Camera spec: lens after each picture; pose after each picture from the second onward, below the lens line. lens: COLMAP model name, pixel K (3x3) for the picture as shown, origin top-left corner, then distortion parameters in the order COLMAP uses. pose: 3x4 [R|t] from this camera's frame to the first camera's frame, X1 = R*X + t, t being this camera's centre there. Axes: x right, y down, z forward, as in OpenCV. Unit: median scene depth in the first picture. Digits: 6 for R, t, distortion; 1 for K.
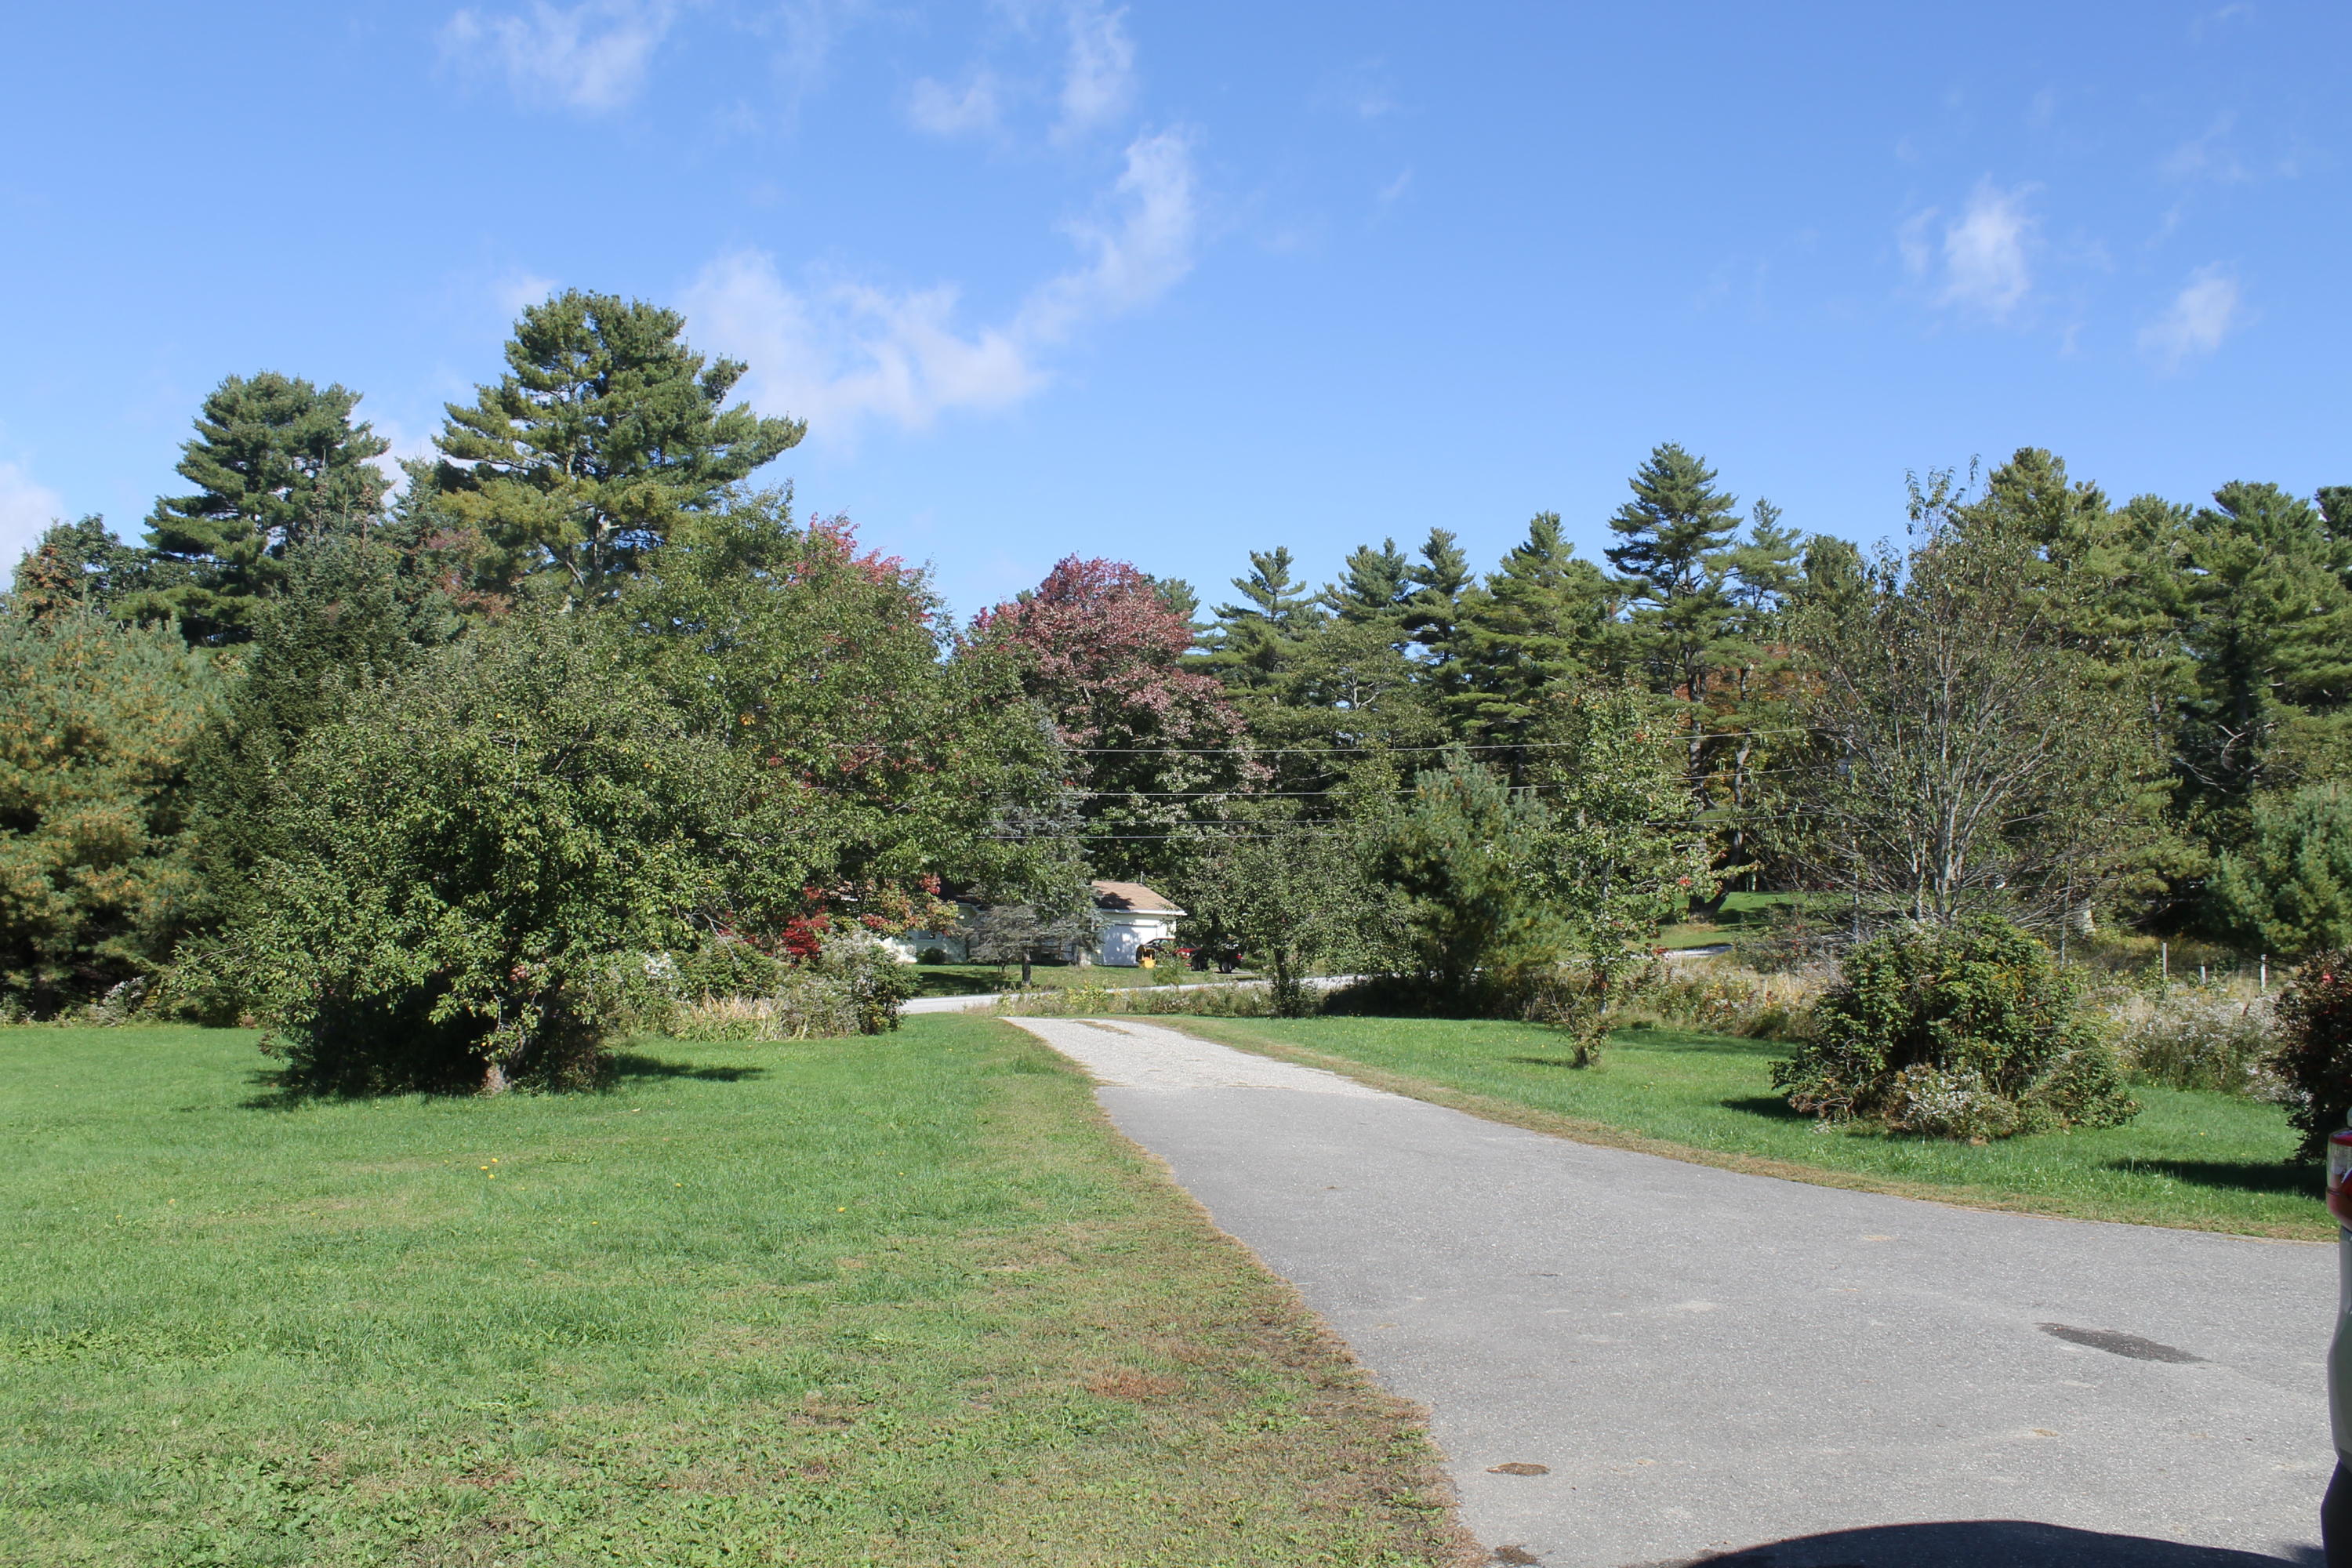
lens RADIAL K [[1985.4, 0, 1193.5], [0, 1985.4, 758.7], [0, 0, 1]] dist [-0.173392, 0.167348]
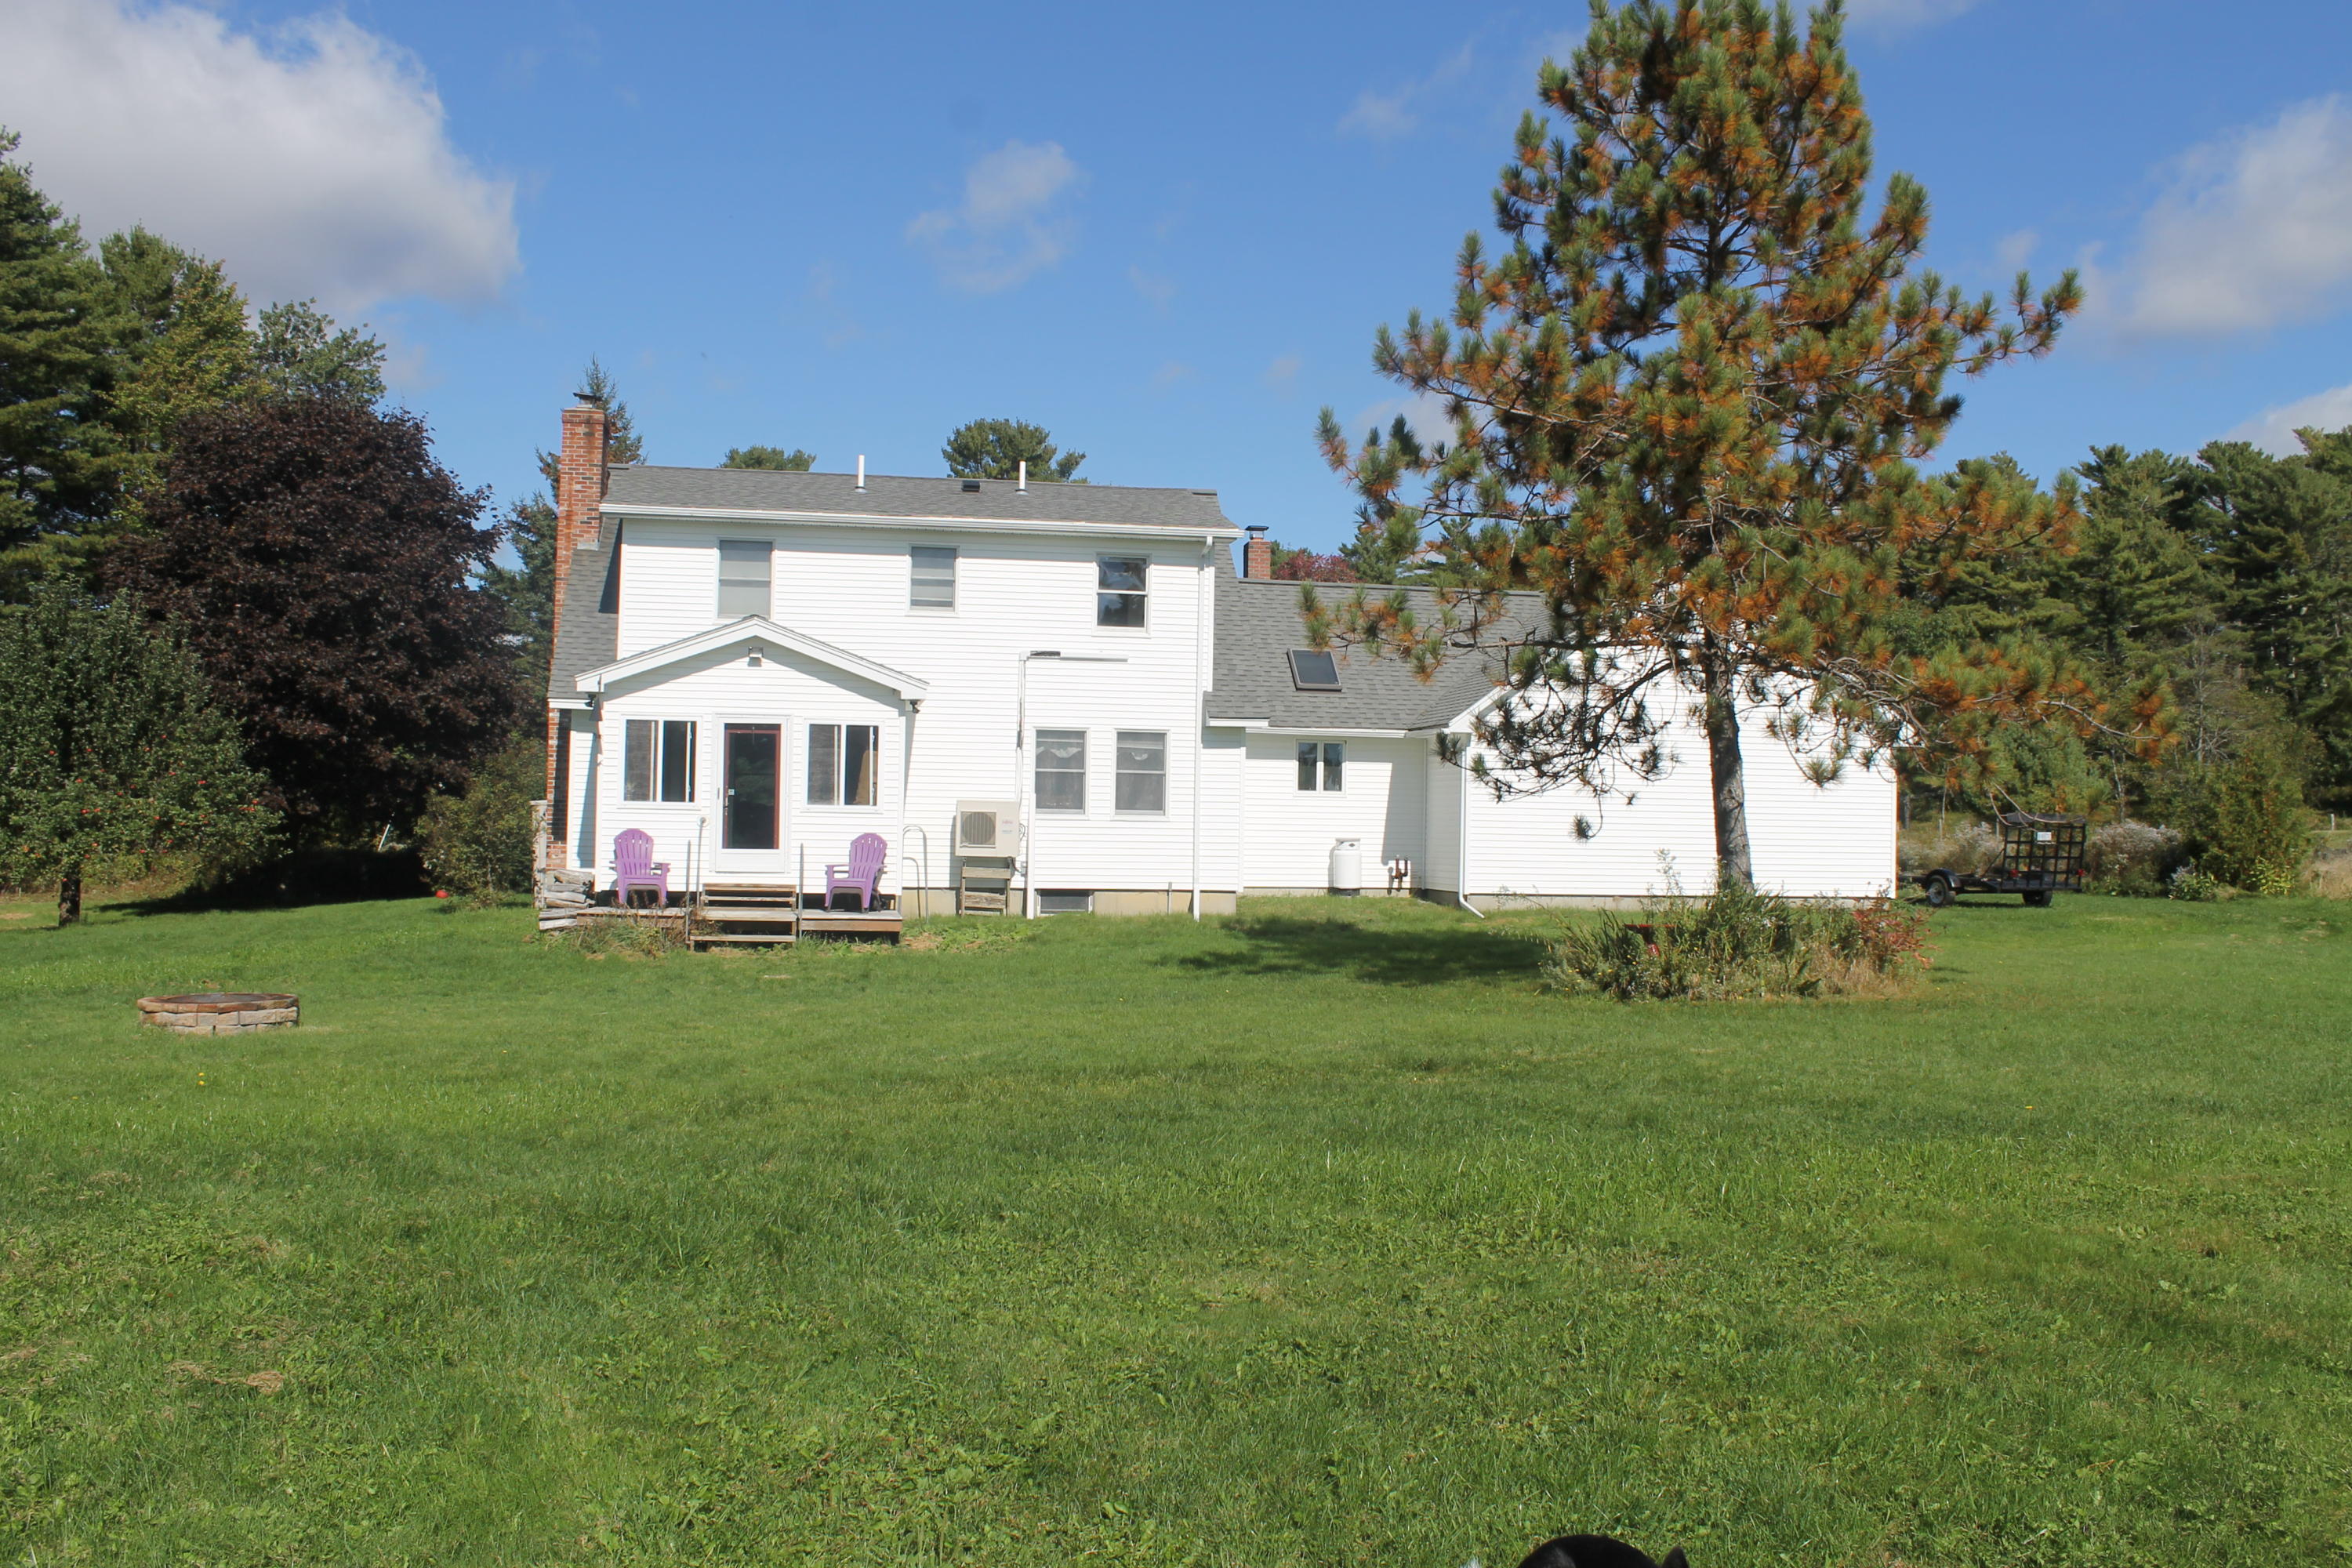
lens RADIAL K [[1985.4, 0, 1193.5], [0, 1985.4, 758.7], [0, 0, 1]] dist [-0.173392, 0.167348]
pose [[0.990649, -0.017419, -0.135316, 0.060382], [0.026183, 0.997654, 0.063259, -0.047564], [0.133897, -0.066211, 0.988781, -0.502741]]
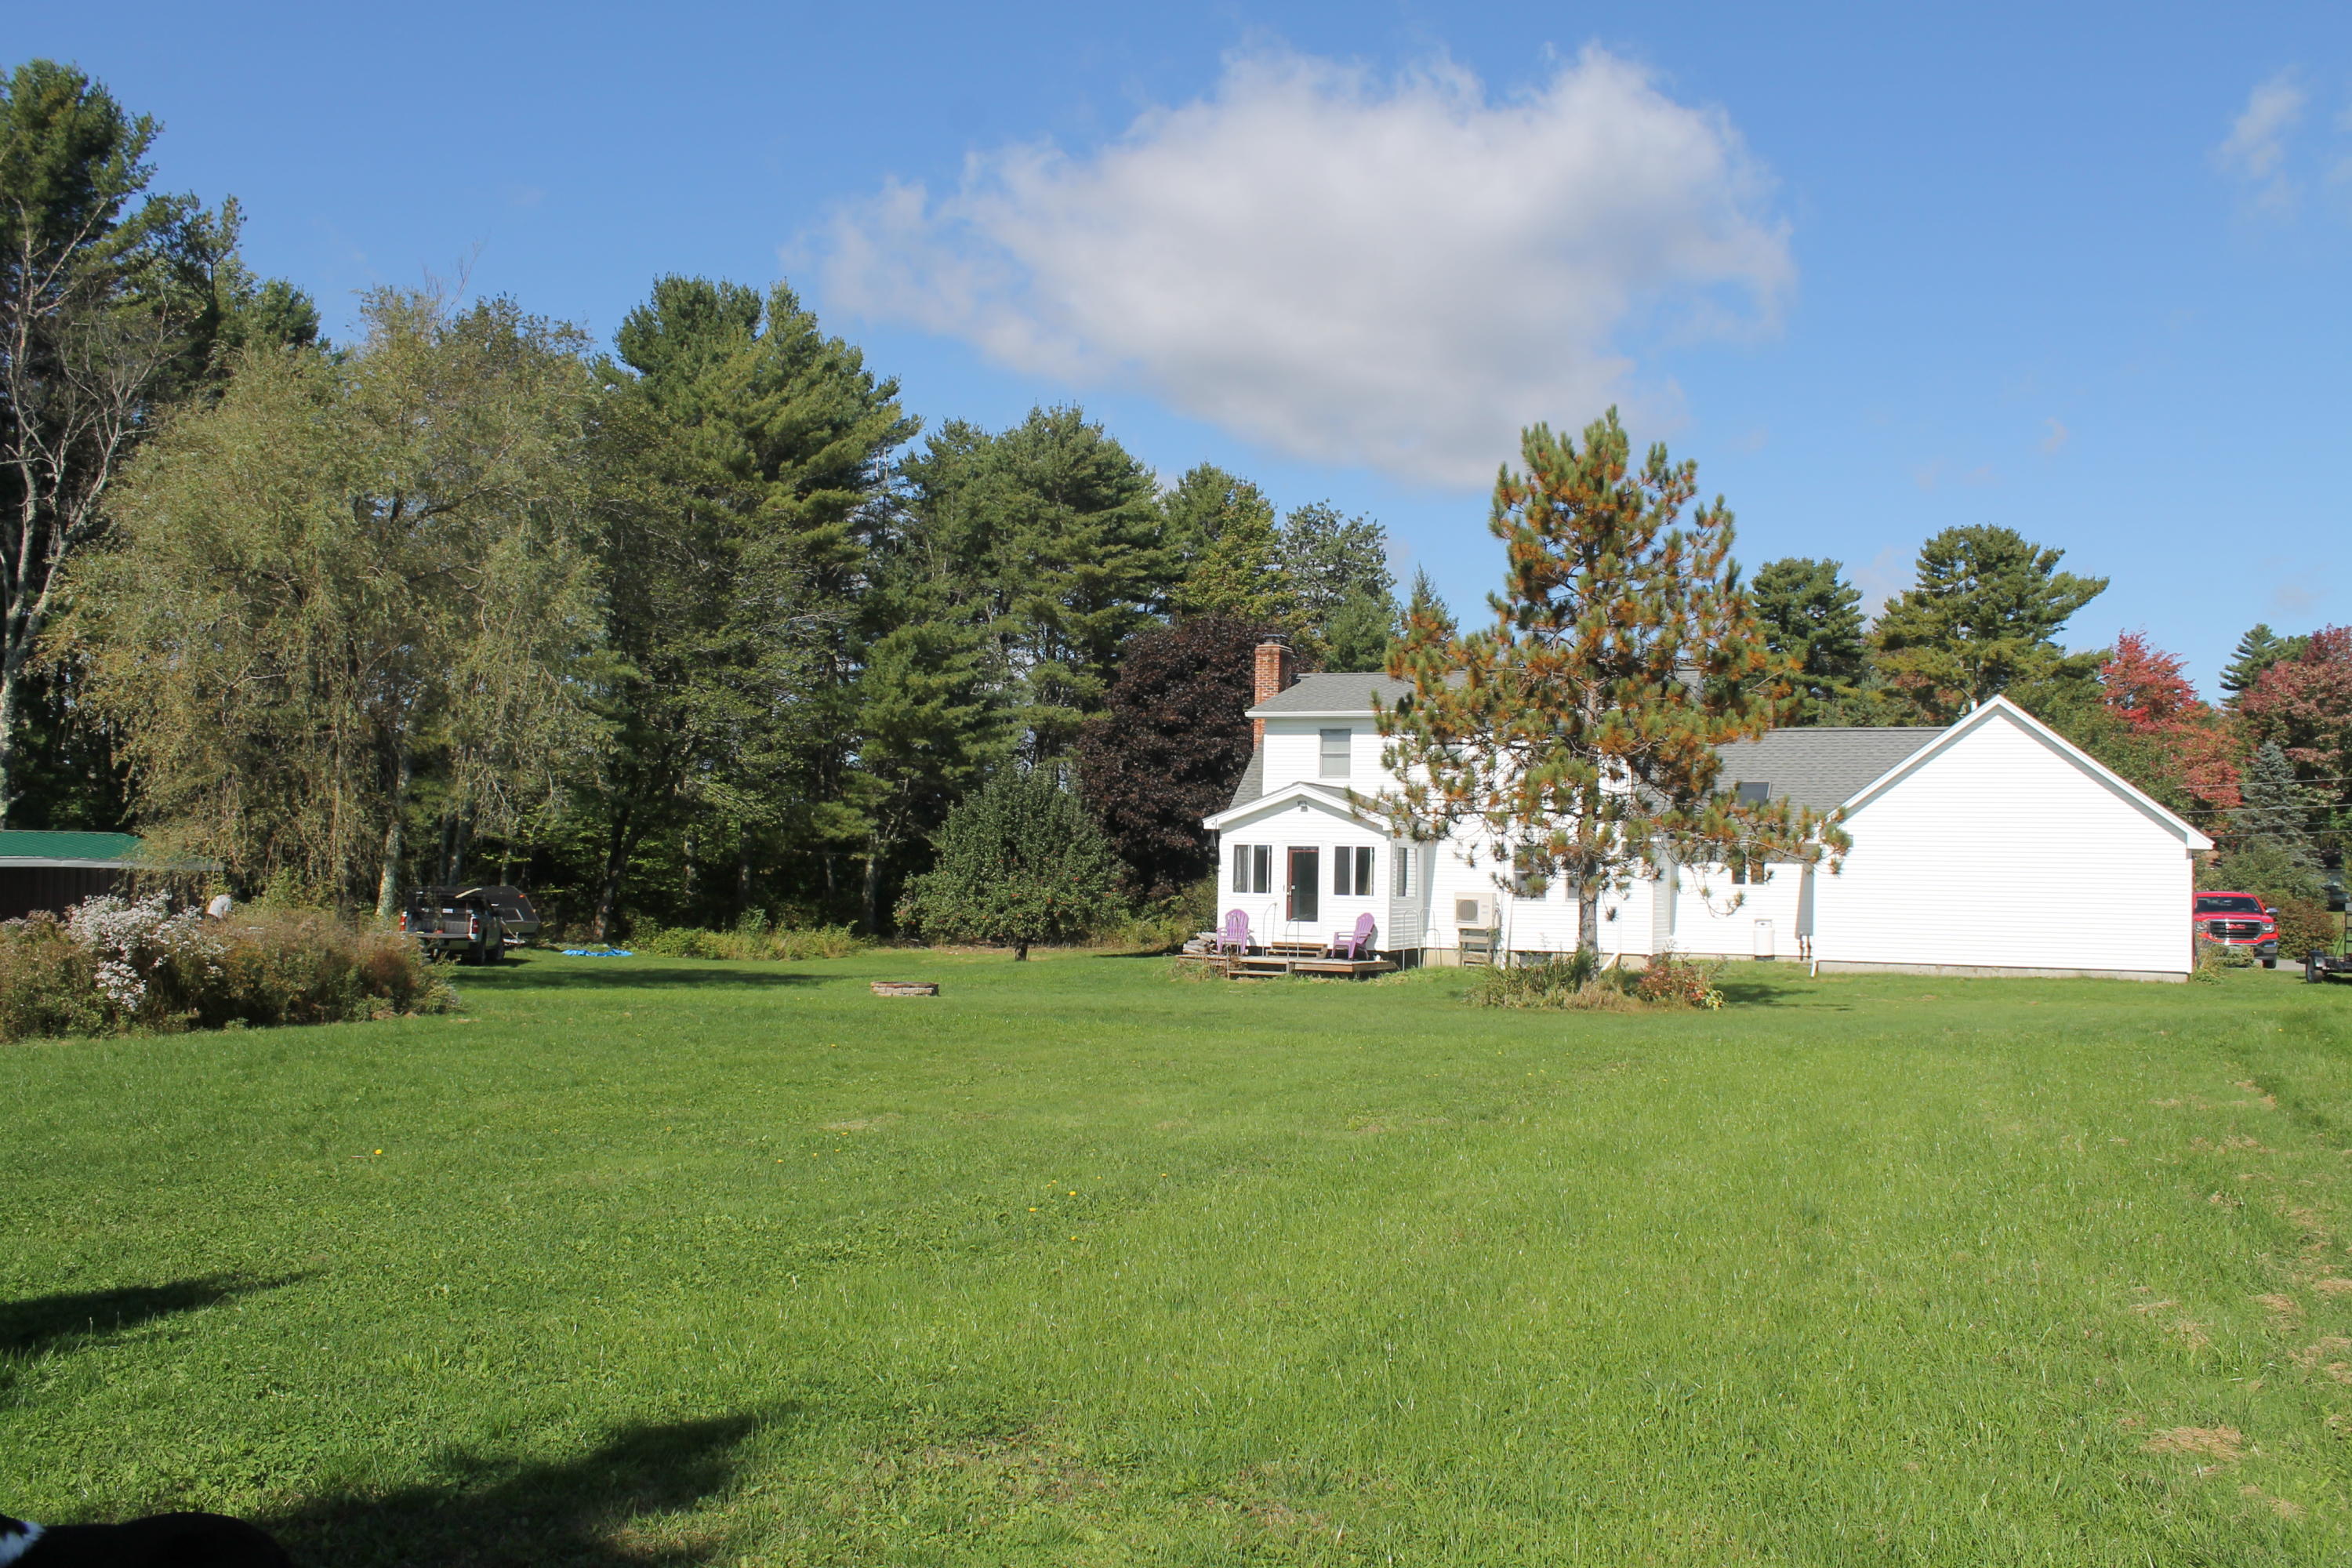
lens RADIAL K [[1985.4, 0, 1193.5], [0, 1985.4, 758.7], [0, 0, 1]] dist [-0.173392, 0.167348]
pose [[0.731918, -0.051304, -0.679458, 0.285453], [0.065892, 0.997817, -0.004363, -0.057873], [0.678199, -0.041578, 0.733701, -0.605824]]
